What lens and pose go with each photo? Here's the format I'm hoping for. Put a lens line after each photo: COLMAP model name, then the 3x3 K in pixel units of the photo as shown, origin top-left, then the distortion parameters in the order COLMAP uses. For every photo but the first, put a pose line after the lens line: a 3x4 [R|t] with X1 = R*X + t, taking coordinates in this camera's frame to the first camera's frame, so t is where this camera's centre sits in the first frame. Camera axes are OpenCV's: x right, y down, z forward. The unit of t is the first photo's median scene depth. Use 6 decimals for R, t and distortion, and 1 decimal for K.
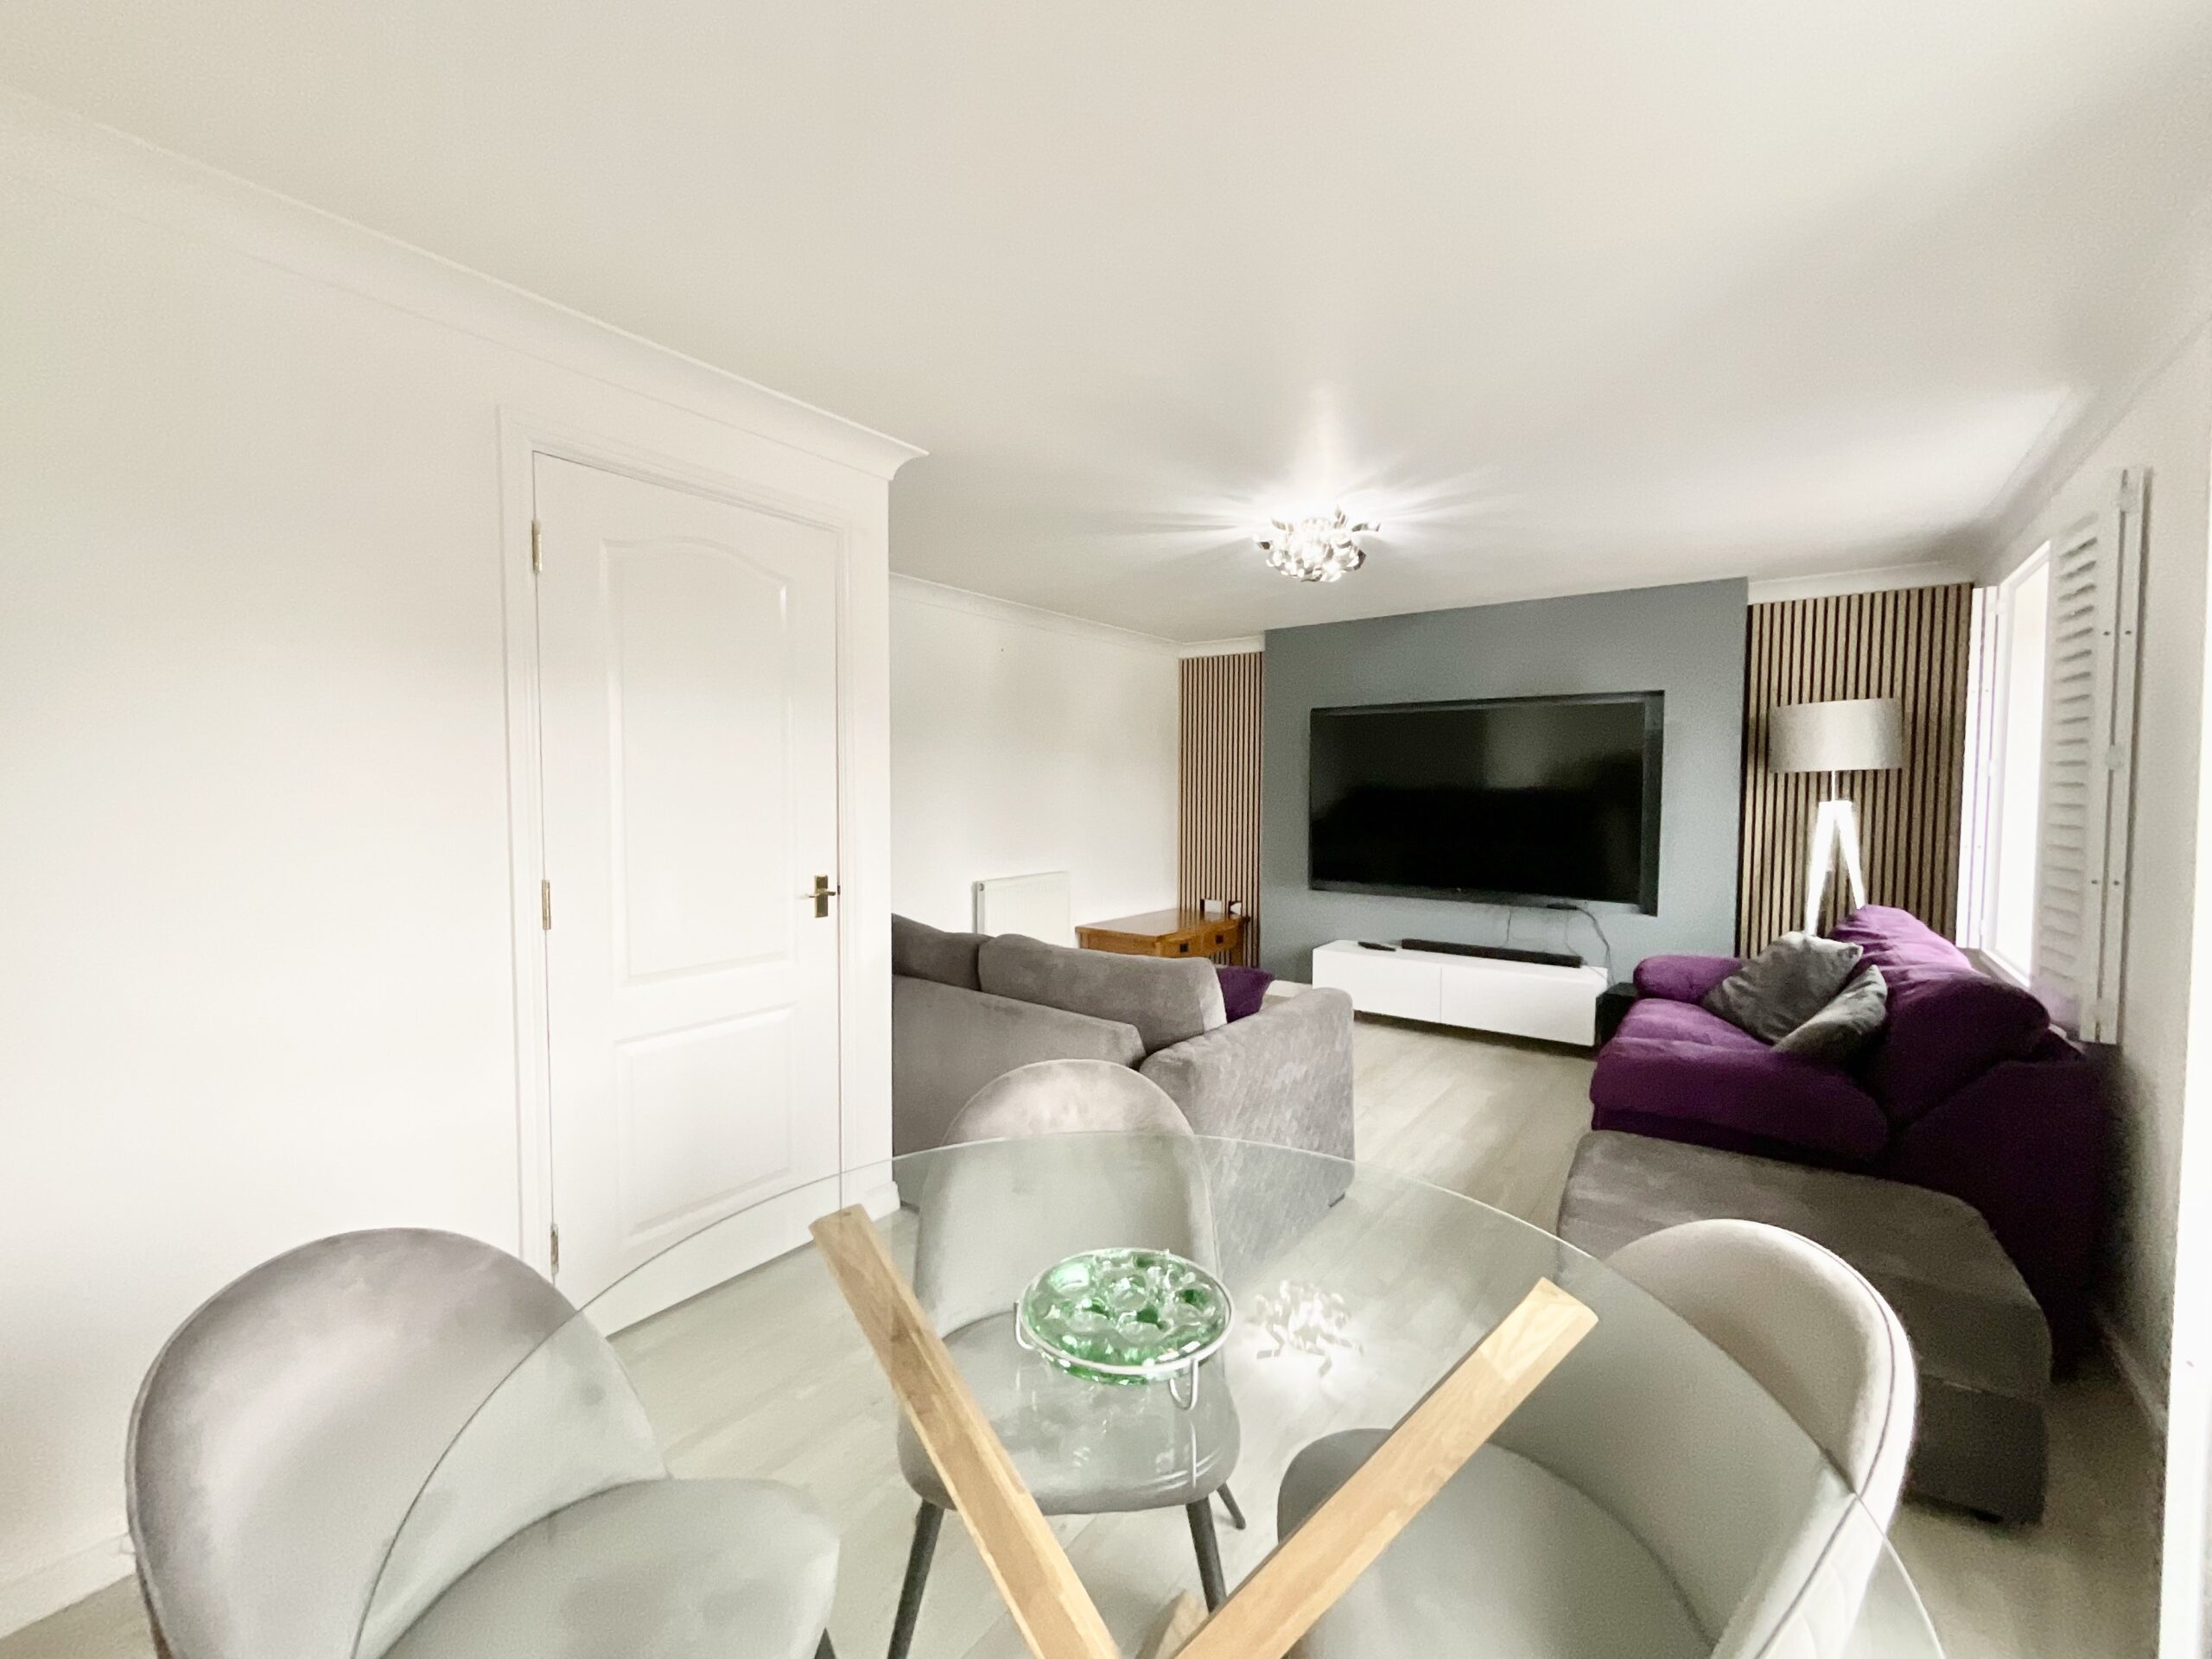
lens RADIAL K [[898.5, 0, 1105.0], [0, 898.5, 832.7], [0, 0, 1]] dist [-0.001482, 0.000455]
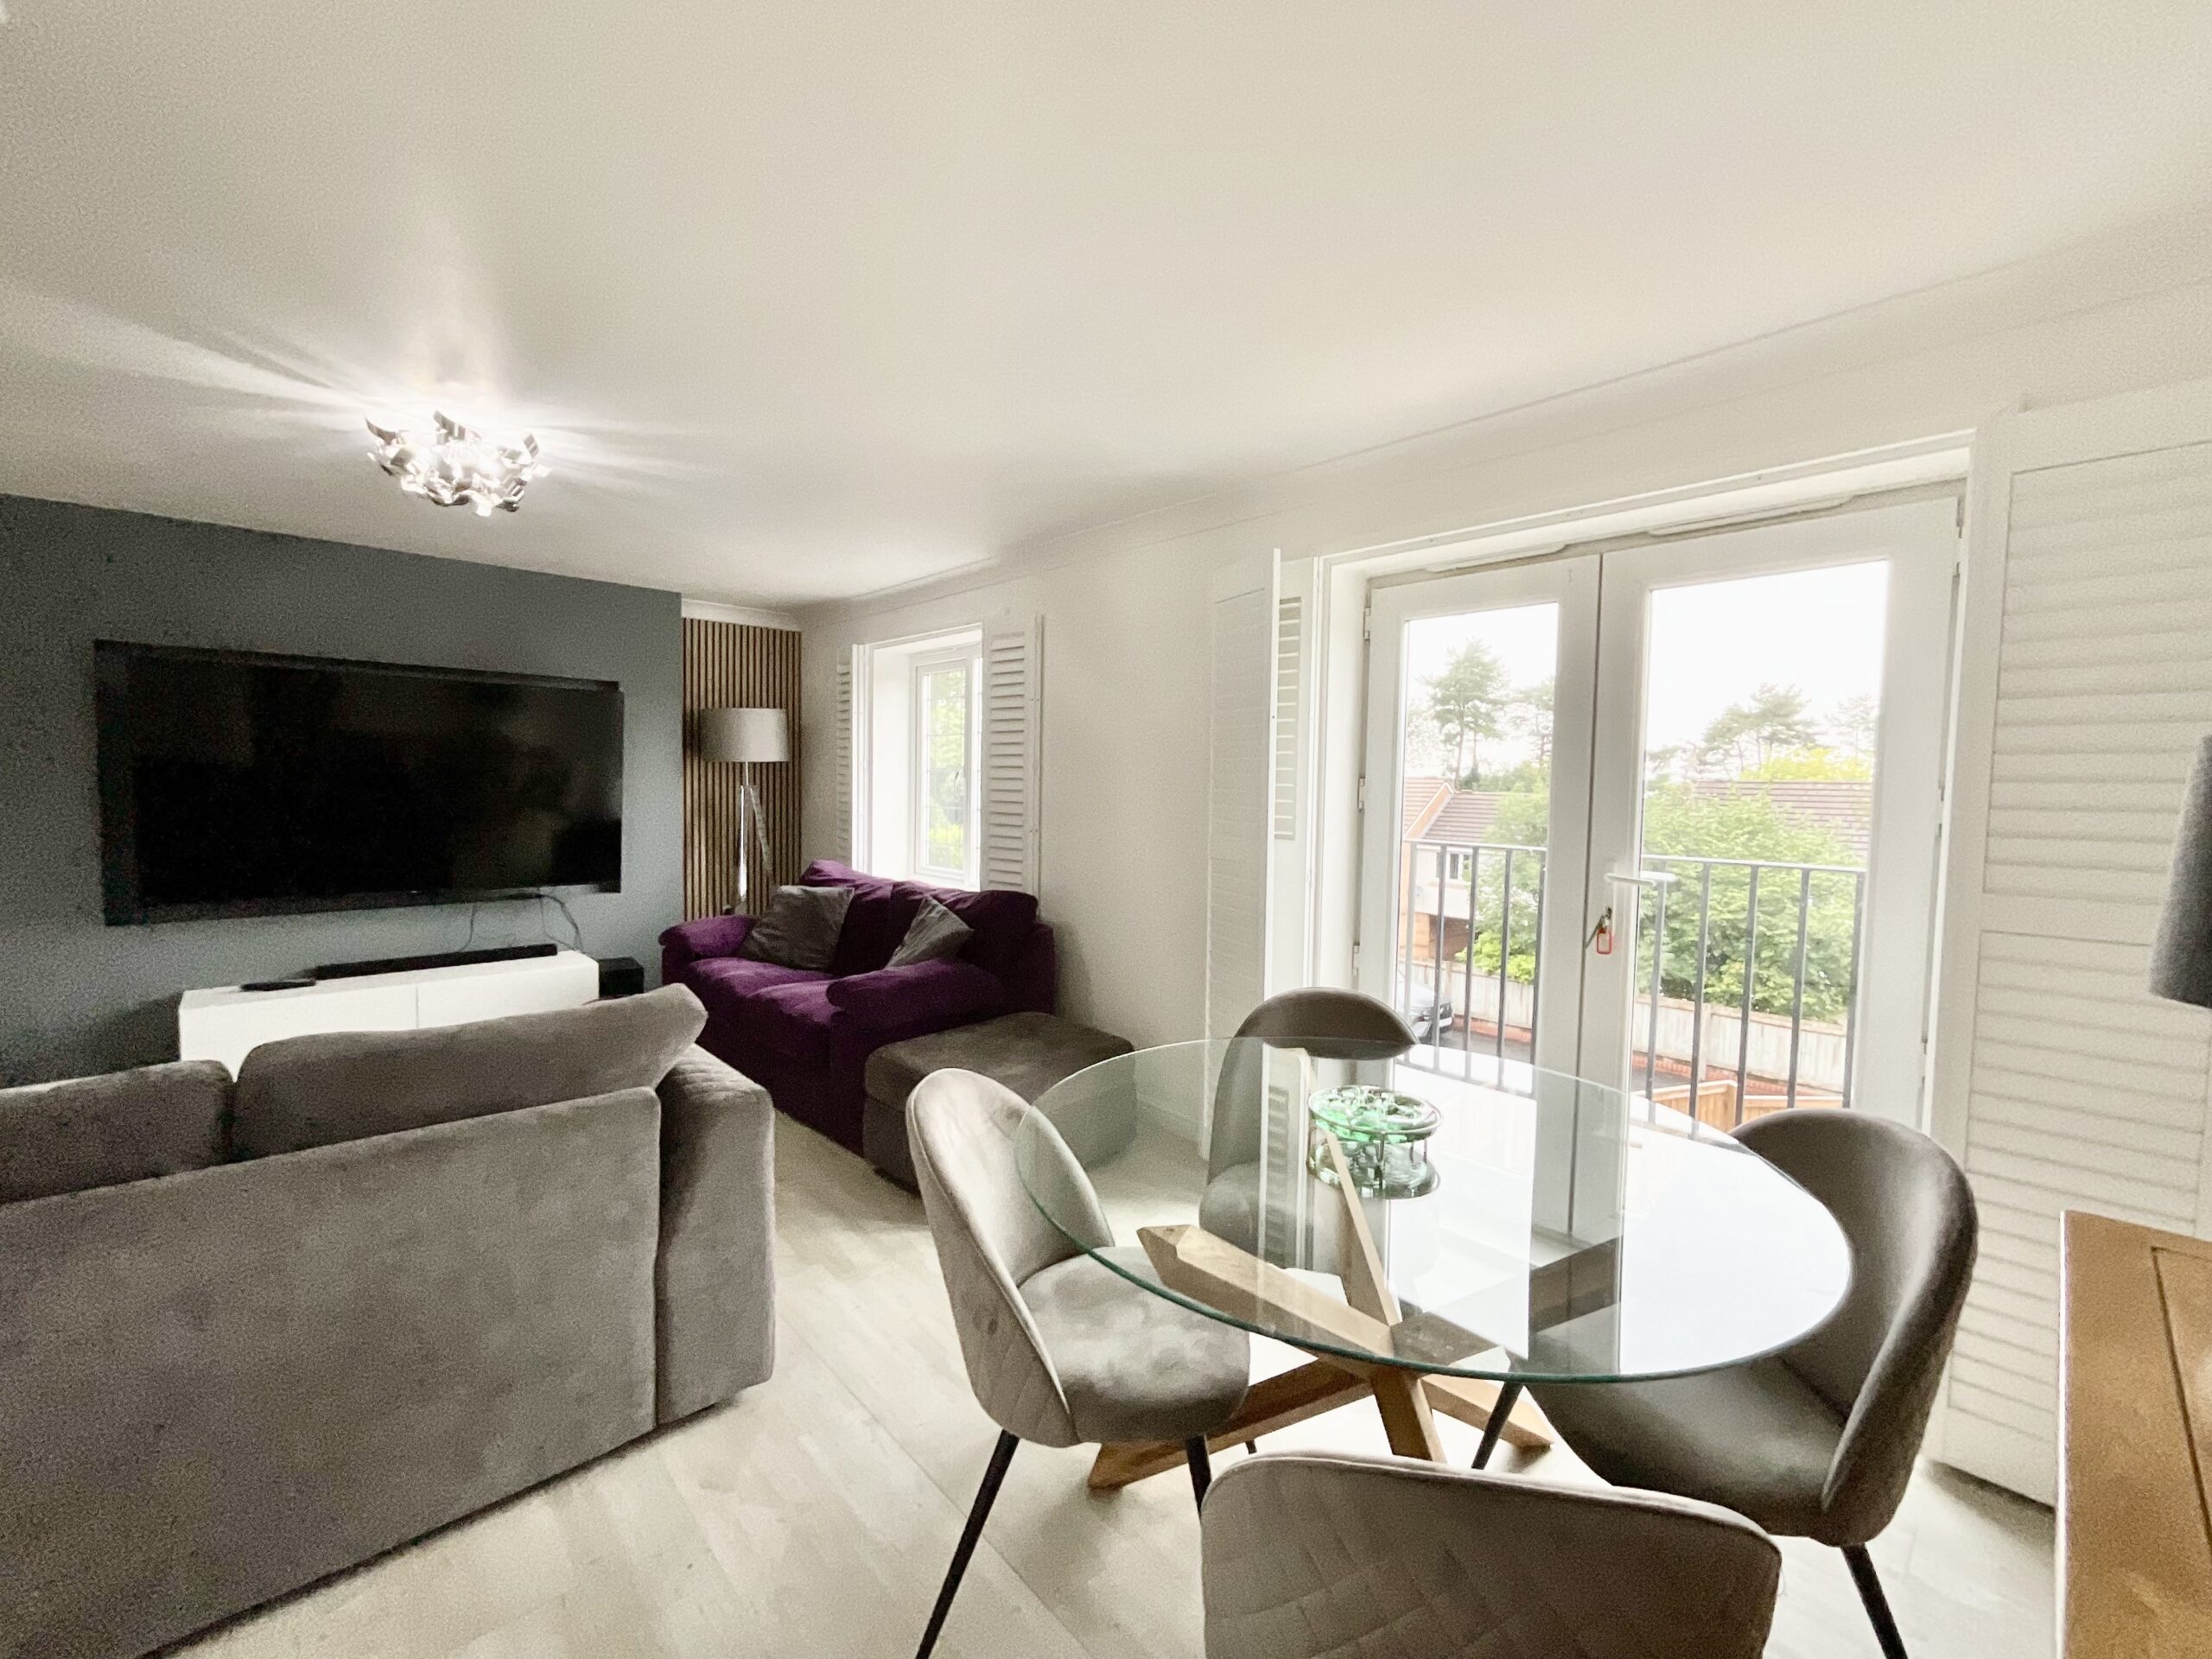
lens RADIAL K [[898.5, 0, 1103.1], [0, 898.5, 826.4], [0, 0, 1]] dist [-0.001482, 0.000455]
pose [[0.185154, -0.049828, 0.981445, -0.350224], [0.032302, 0.998483, 0.044599, -0.016360], [-0.982178, 0.023445, 0.186483, 0.246105]]
